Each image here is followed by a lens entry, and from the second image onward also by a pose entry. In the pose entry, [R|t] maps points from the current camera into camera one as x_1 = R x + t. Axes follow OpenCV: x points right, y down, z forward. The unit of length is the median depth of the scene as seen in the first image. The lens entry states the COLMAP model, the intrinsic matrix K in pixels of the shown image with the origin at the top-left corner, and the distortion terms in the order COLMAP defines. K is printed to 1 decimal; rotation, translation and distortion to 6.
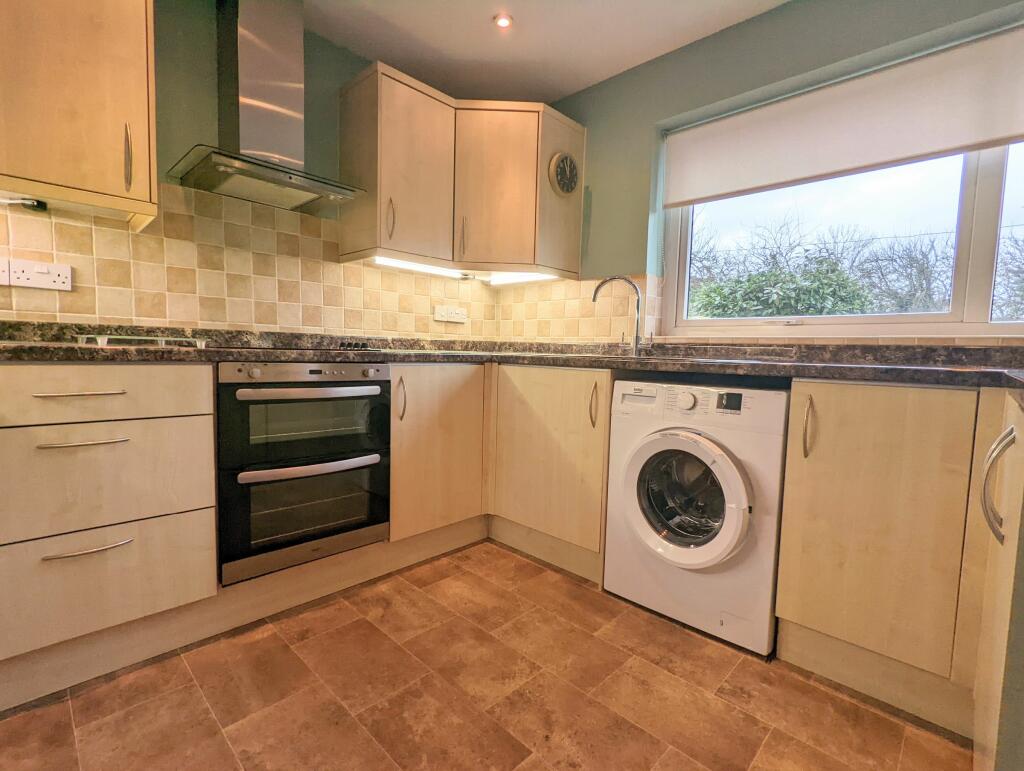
lens RADIAL K [[485.7, 0, 512.0], [0, 485.7, 385.5], [0, 0, 1]] dist [-0.002404, -0.000694]
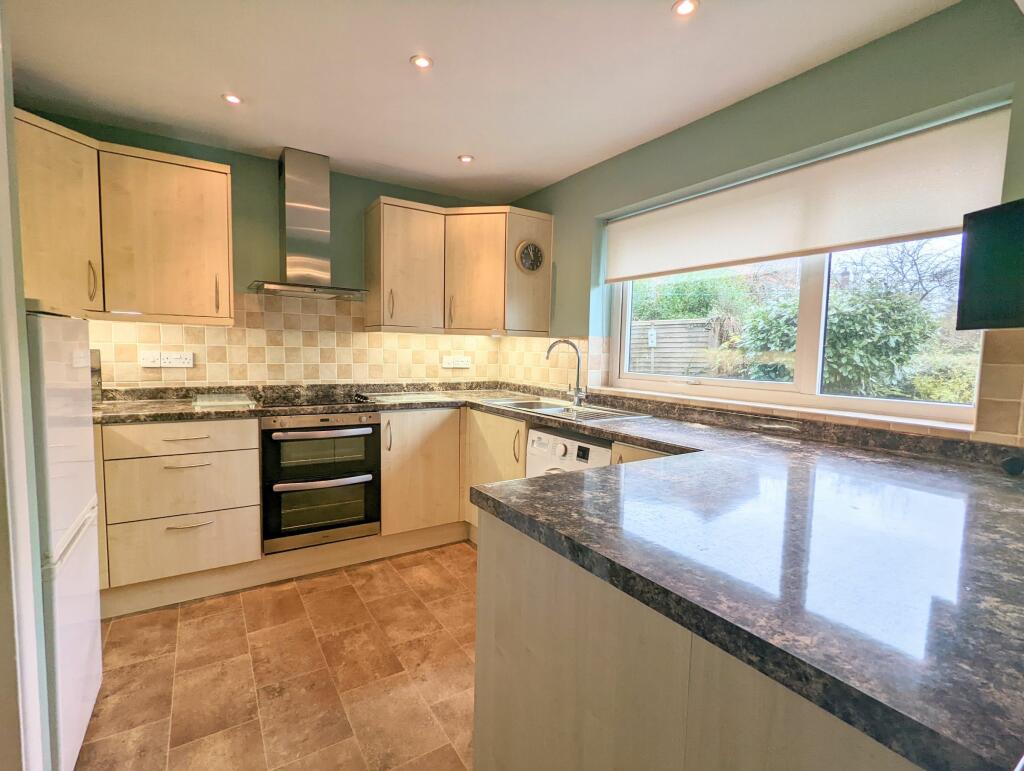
lens RADIAL K [[484.2, 0, 512.0], [0, 484.2, 385.5], [0, 0, 1]] dist [-0.010173, -0.000626]
pose [[0.973607, 0.010661, -0.227981, 0.459978], [-0.011754, 0.999925, -0.003438, -0.123668], [0.227927, 0.006026, 0.973660, -0.308249]]
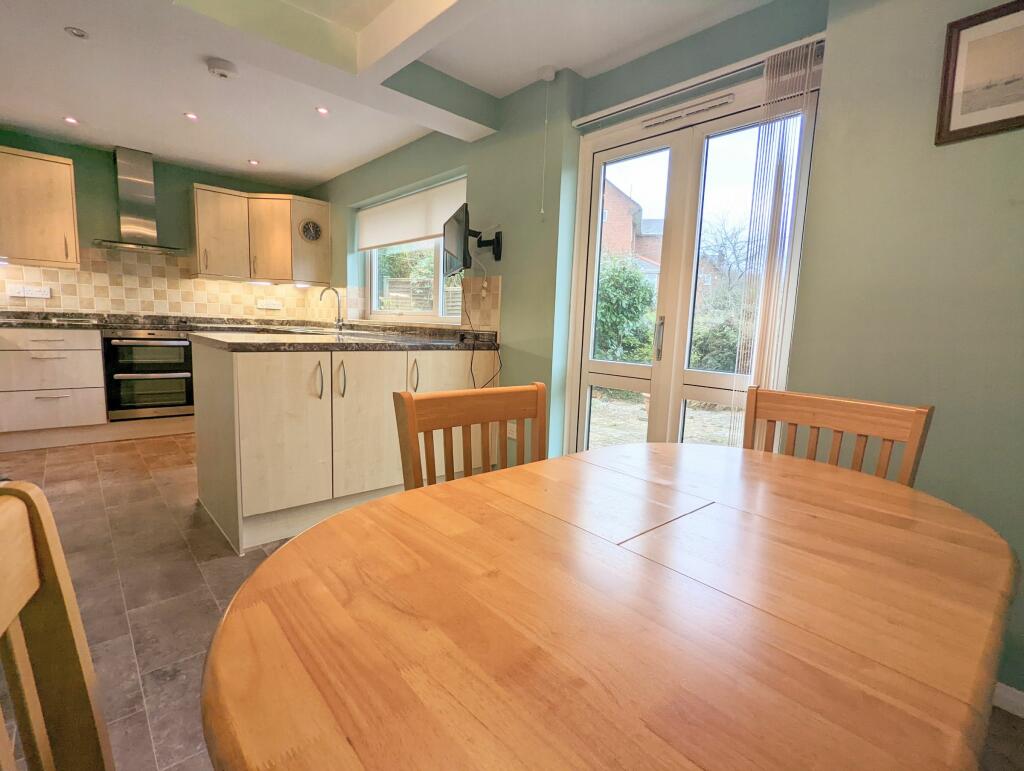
lens RADIAL K [[485.7, 0, 512.0], [0, 485.7, 385.5], [0, 0, 1]] dist [-0.002404, -0.000694]
pose [[0.998213, 0.019703, -0.056410, 1.296184], [-0.016759, 0.998497, 0.052182, 0.060481], [0.057353, -0.051144, 0.997043, -1.092374]]
